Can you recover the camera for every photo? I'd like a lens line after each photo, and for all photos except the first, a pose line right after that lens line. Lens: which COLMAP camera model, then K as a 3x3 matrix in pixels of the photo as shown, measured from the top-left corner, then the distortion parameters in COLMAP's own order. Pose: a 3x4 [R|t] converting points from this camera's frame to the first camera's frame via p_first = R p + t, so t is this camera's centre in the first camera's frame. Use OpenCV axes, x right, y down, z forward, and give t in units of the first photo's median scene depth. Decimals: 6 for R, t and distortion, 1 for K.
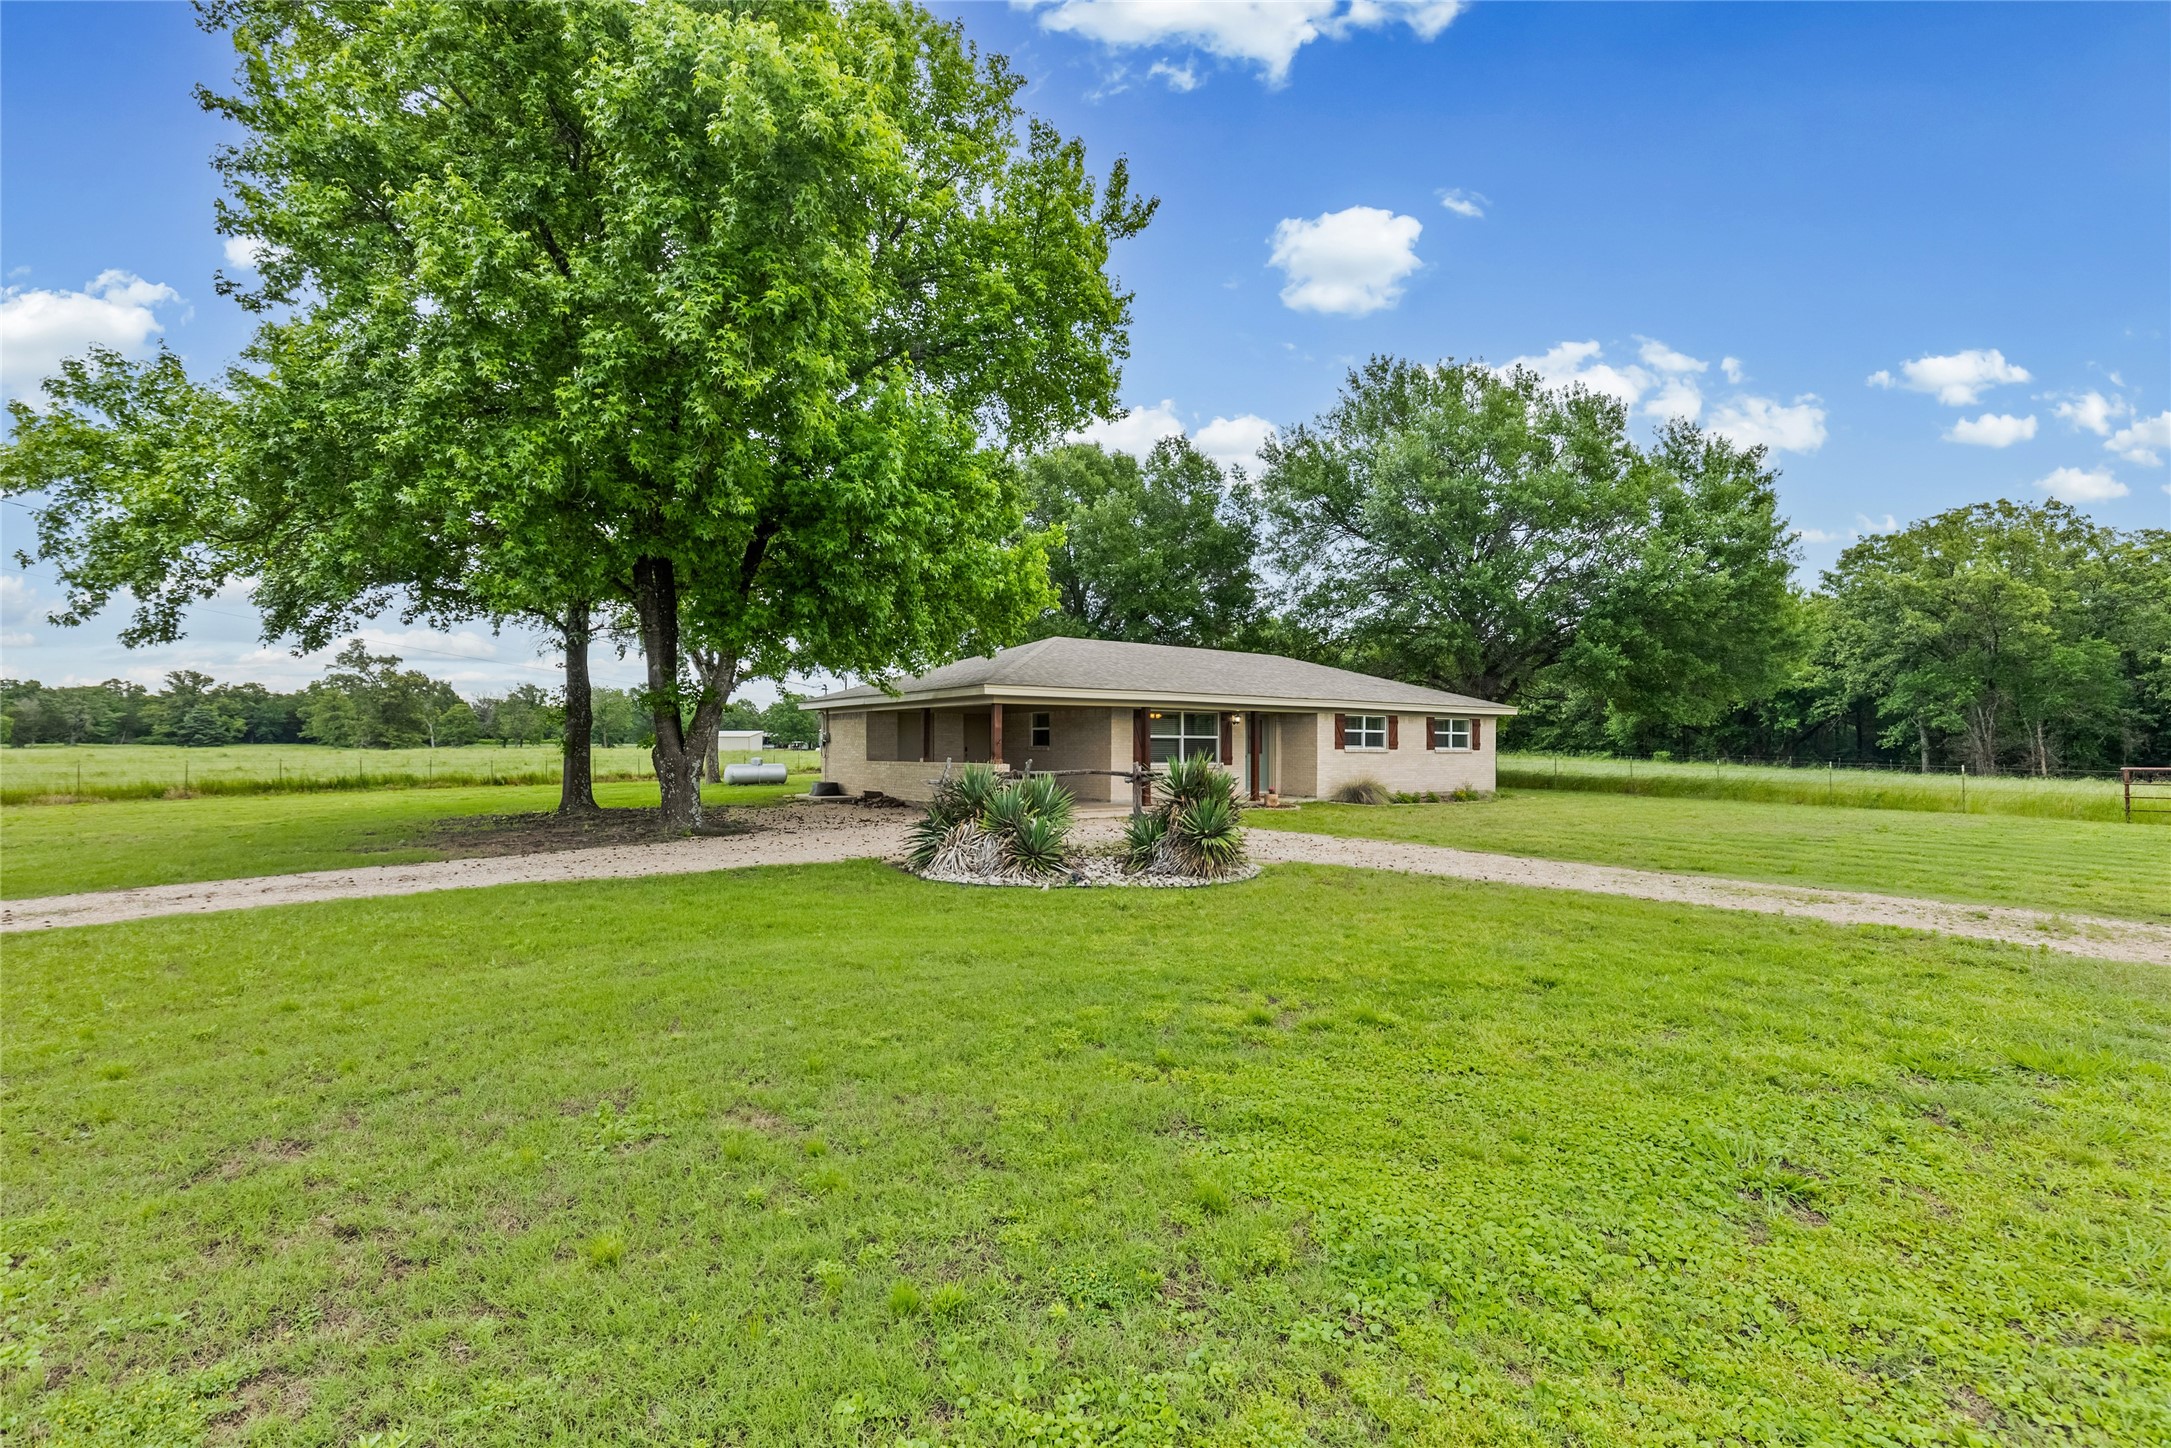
lens RADIAL K [[989.0, 0, 1083.0], [0, 989.0, 749.7], [0, 0, 1]] dist [0.009784, -0.000580]
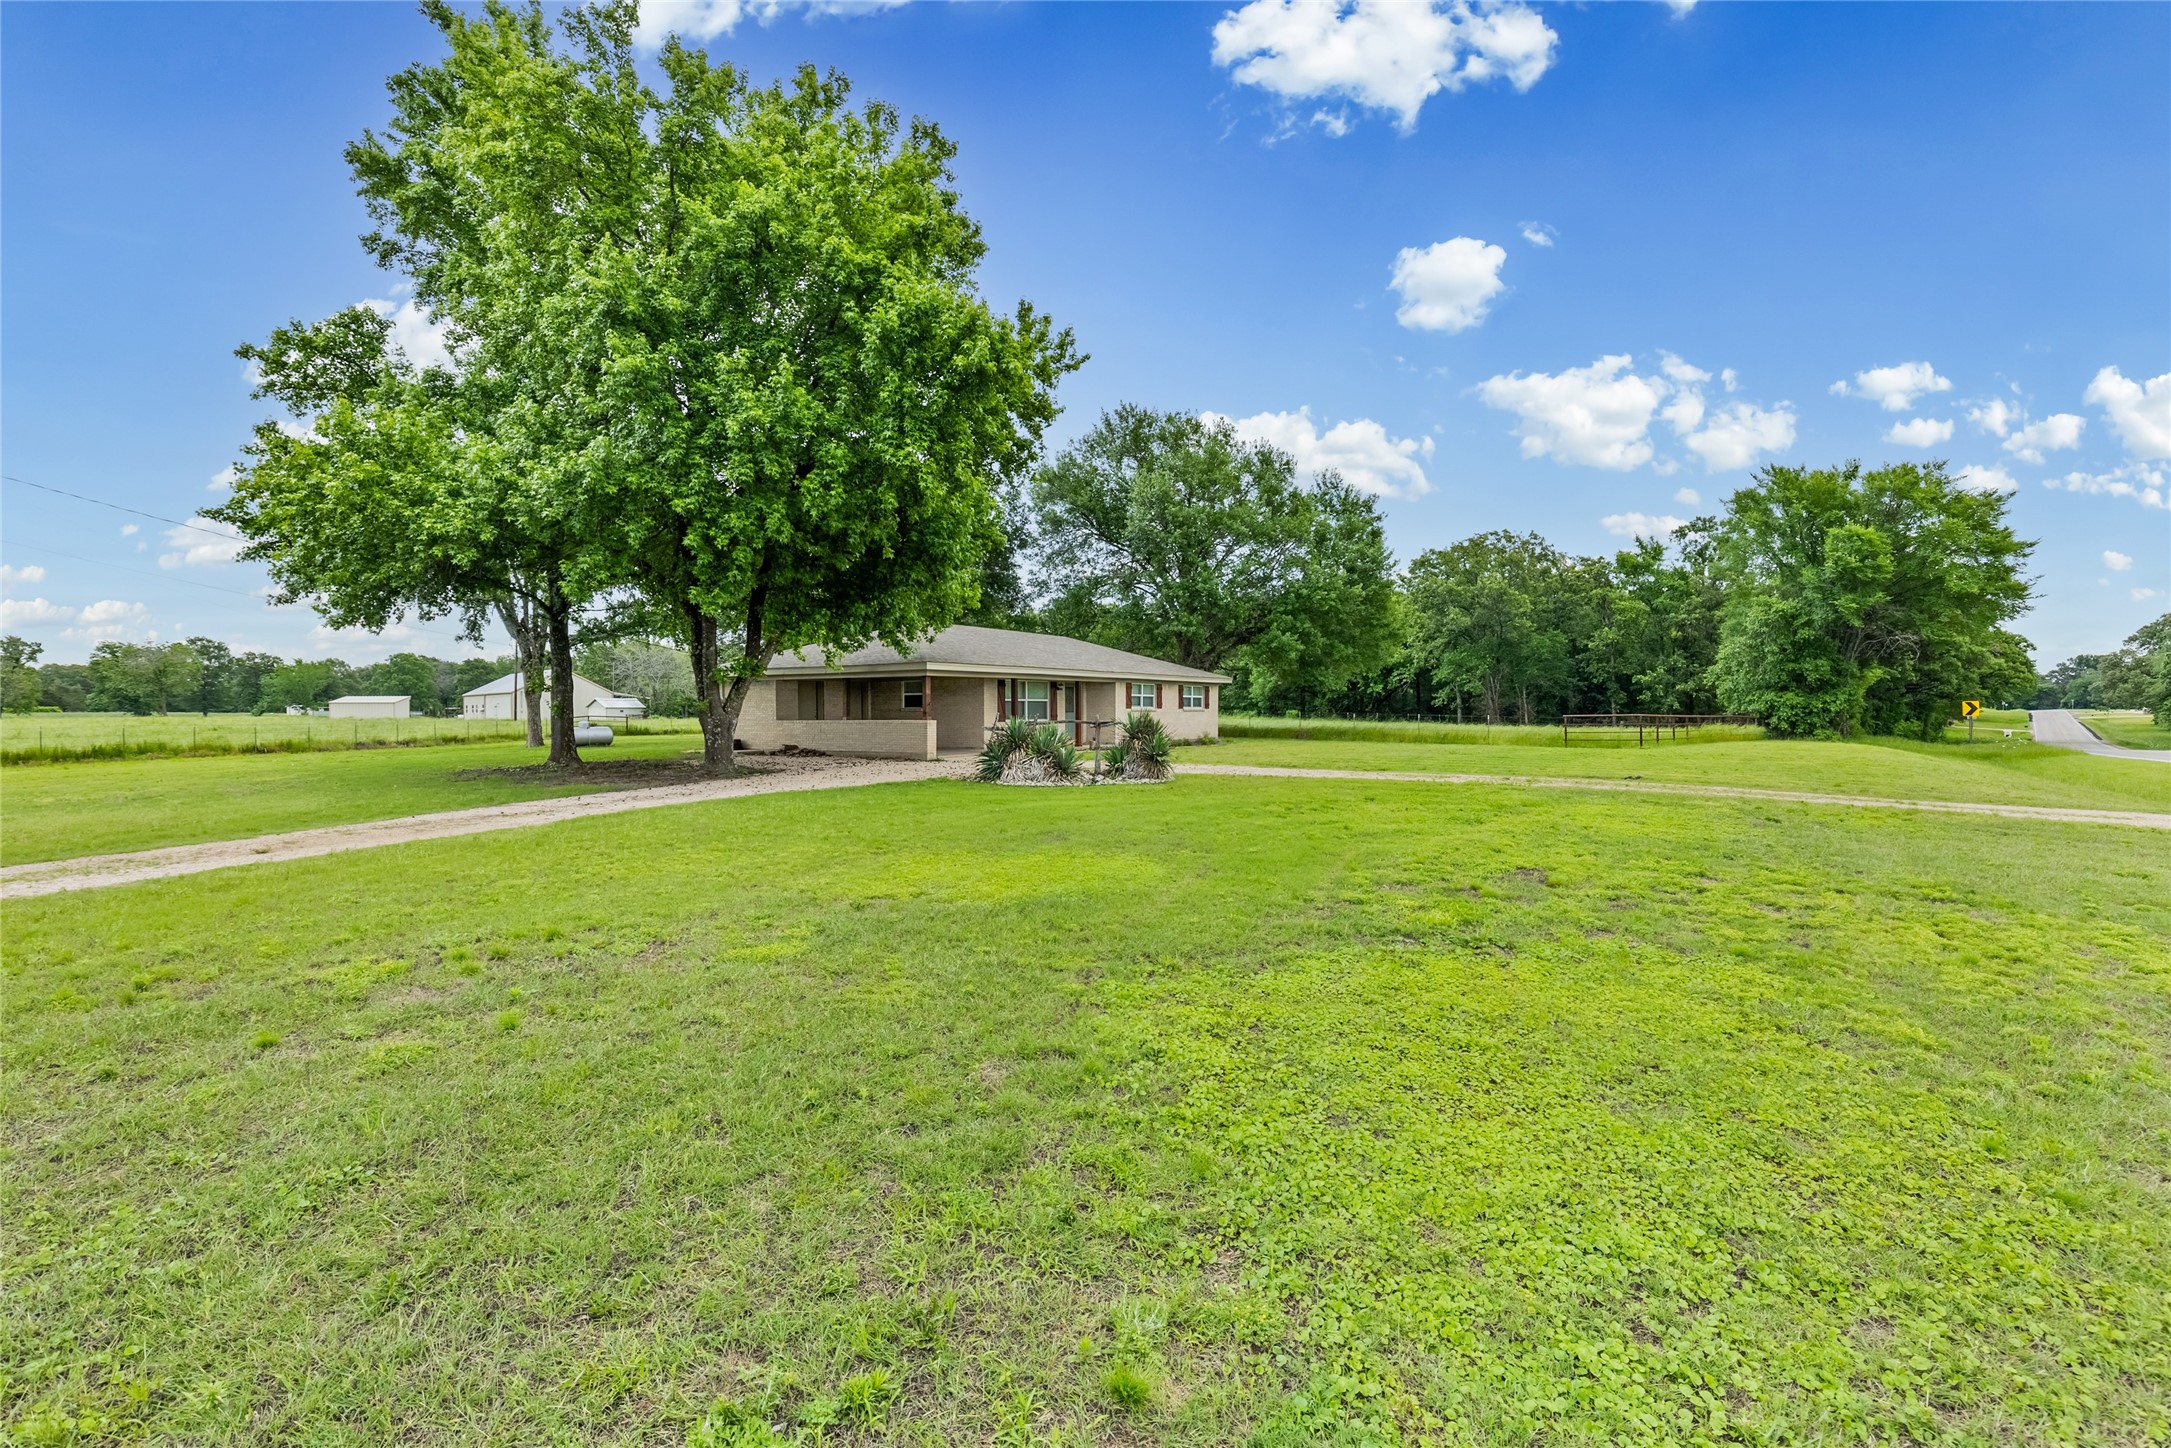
lens RADIAL K [[986.8, 0, 1079.5], [0, 986.8, 759.5], [0, 0, 1]] dist [0.004830, -0.000073]
pose [[0.941502, -0.024323, 0.336127, -0.211061], [0.008531, 0.998793, 0.048380, 0.003004], [-0.336898, -0.042683, 0.940573, -0.214995]]
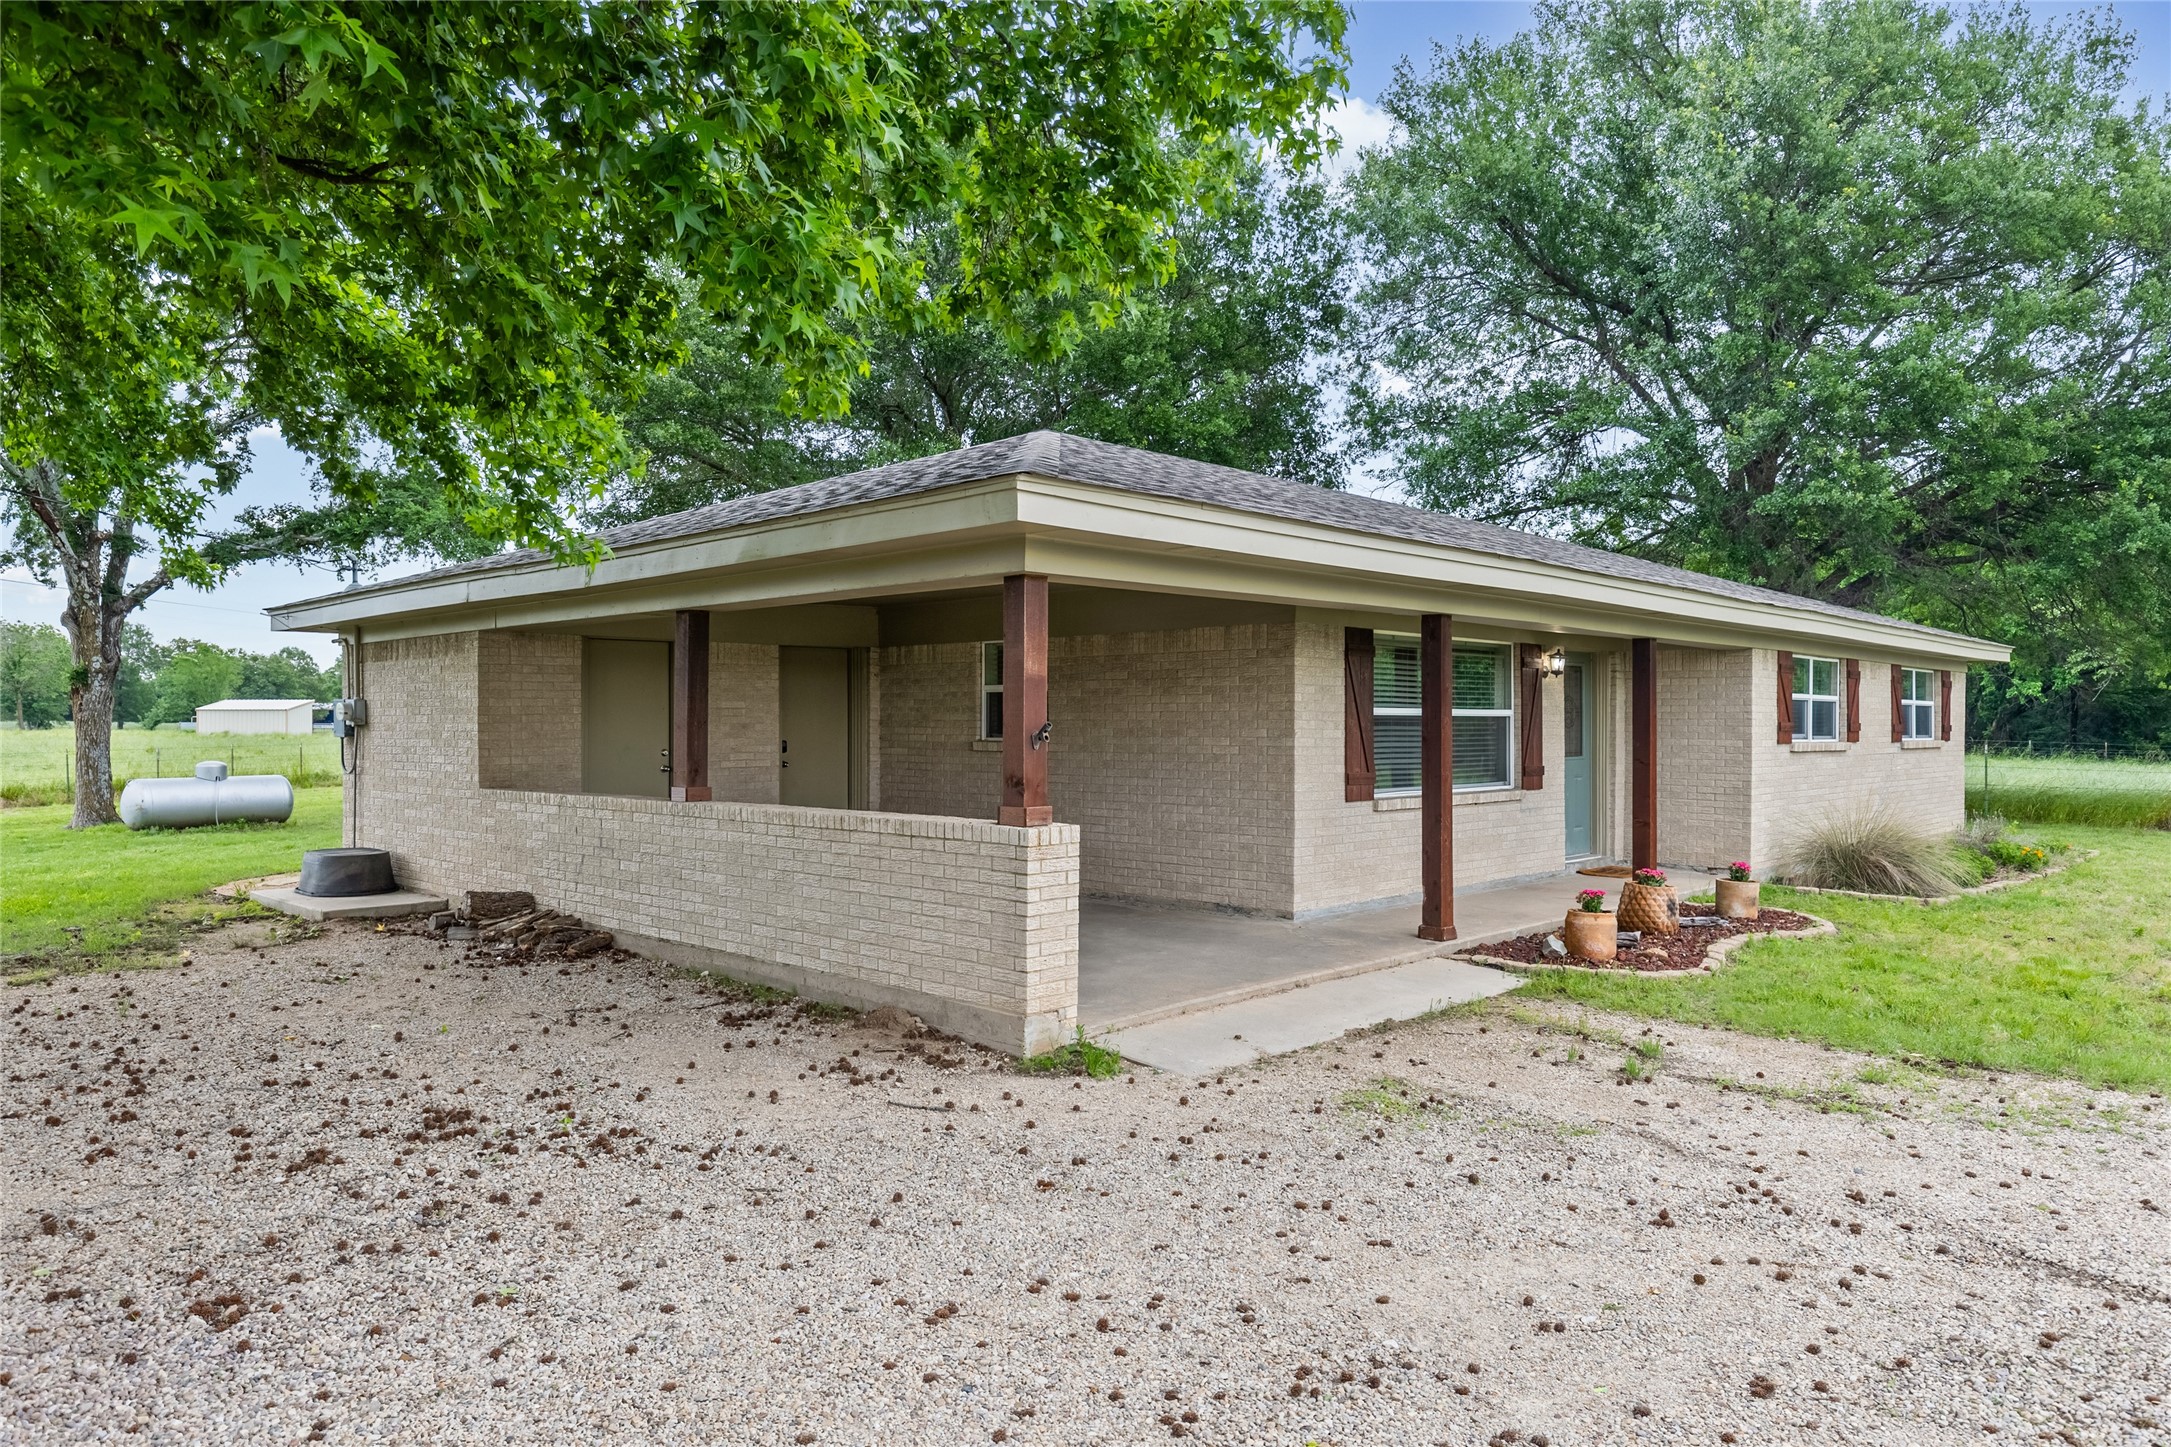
lens RADIAL K [[1441.7, 0, 1085.5], [0, 1441.7, 723.5], [0, 0, 1]] dist [-0.004708, -0.000959]
pose [[0.984439, -0.001643, 0.175719, -0.082527], [0.002116, 0.999995, -0.002502, -0.006220], [-0.175714, 0.002835, 0.984437, 0.388260]]
